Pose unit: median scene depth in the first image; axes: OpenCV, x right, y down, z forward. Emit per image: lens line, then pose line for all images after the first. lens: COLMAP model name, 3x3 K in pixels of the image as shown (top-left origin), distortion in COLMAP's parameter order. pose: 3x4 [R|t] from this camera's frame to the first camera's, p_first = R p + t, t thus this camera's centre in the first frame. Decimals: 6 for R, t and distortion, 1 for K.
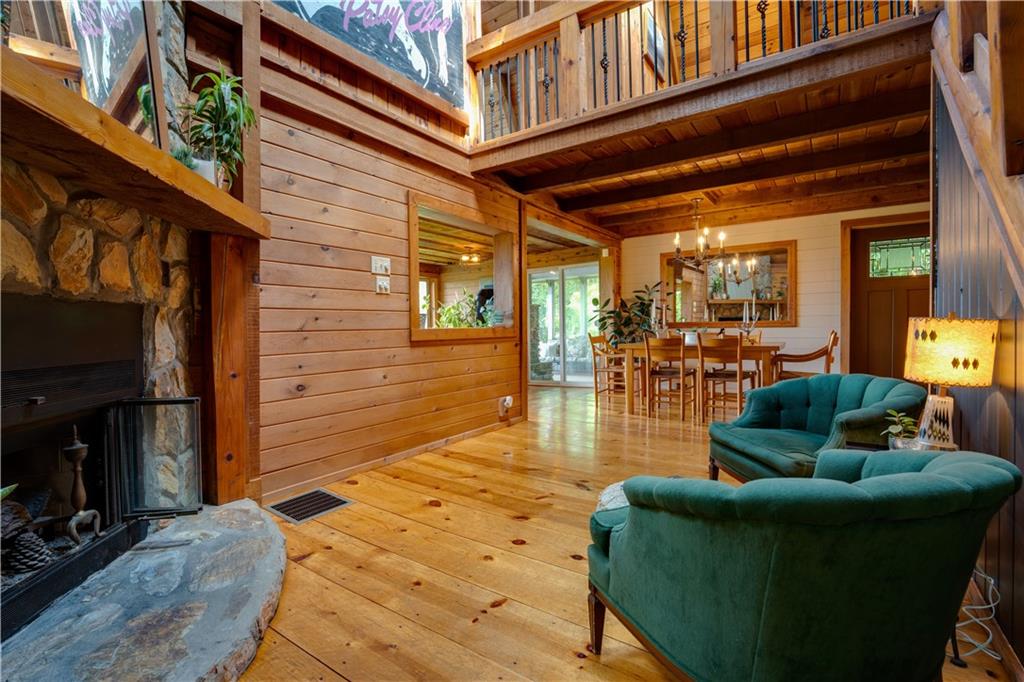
lens RADIAL K [[462.2, 0, 510.7], [0, 462.2, 339.9], [0, 0, 1]] dist [-0.015814, 0.000323]
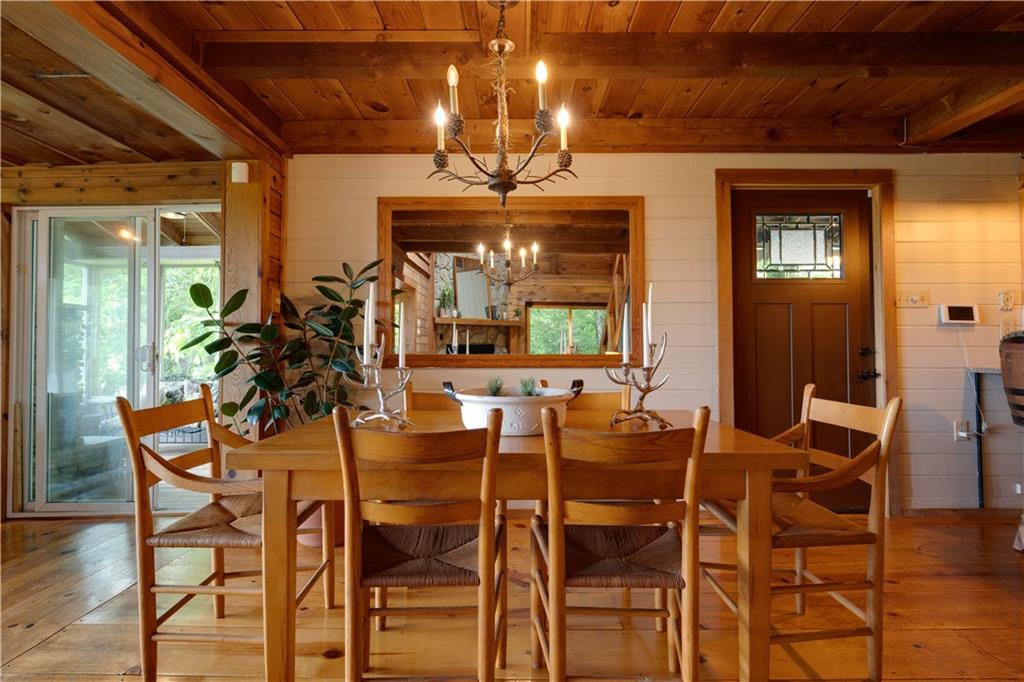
lens RADIAL K [[518.9, 0, 512.0], [0, 518.9, 341.0], [0, 0, 1]] dist [-0.001238, -0.000104]
pose [[0.824628, 0.021908, 0.565251, 0.267987], [0.005500, 0.998892, -0.046739, -0.047050], [-0.565649, 0.041652, 0.823594, 0.921823]]
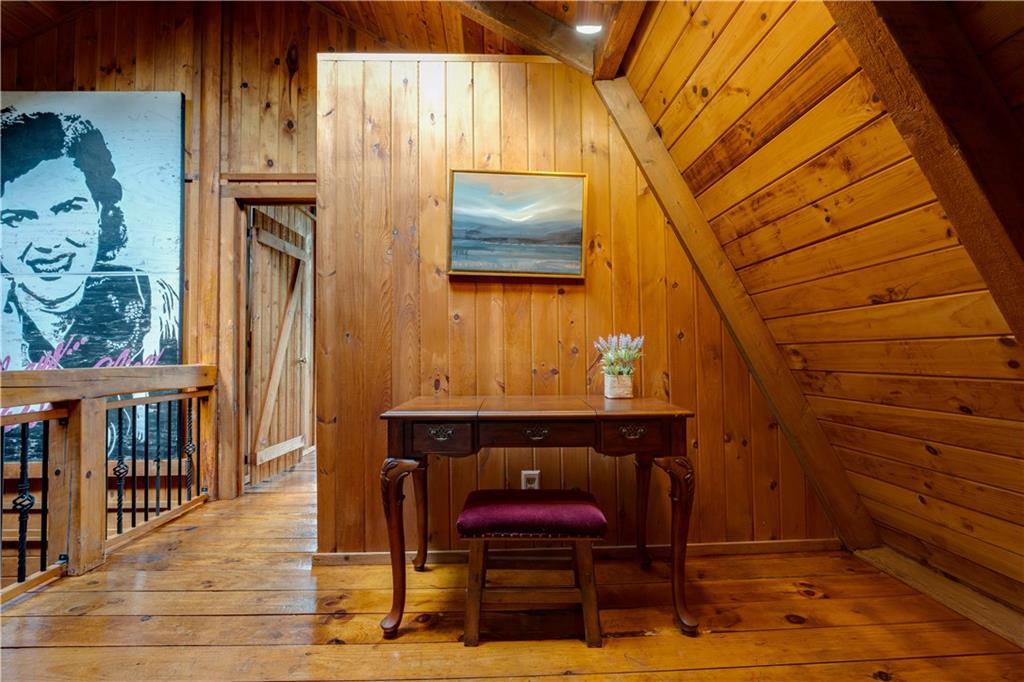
lens RADIAL K [[462.2, 0, 510.7], [0, 462.2, 339.9], [0, 0, 1]] dist [-0.015814, 0.000323]
pose [[0.600557, -0.018841, -0.799360, 0.881360], [-0.019617, 0.999074, -0.038286, -0.691910], [0.799341, 0.038673, 0.599632, 0.995746]]
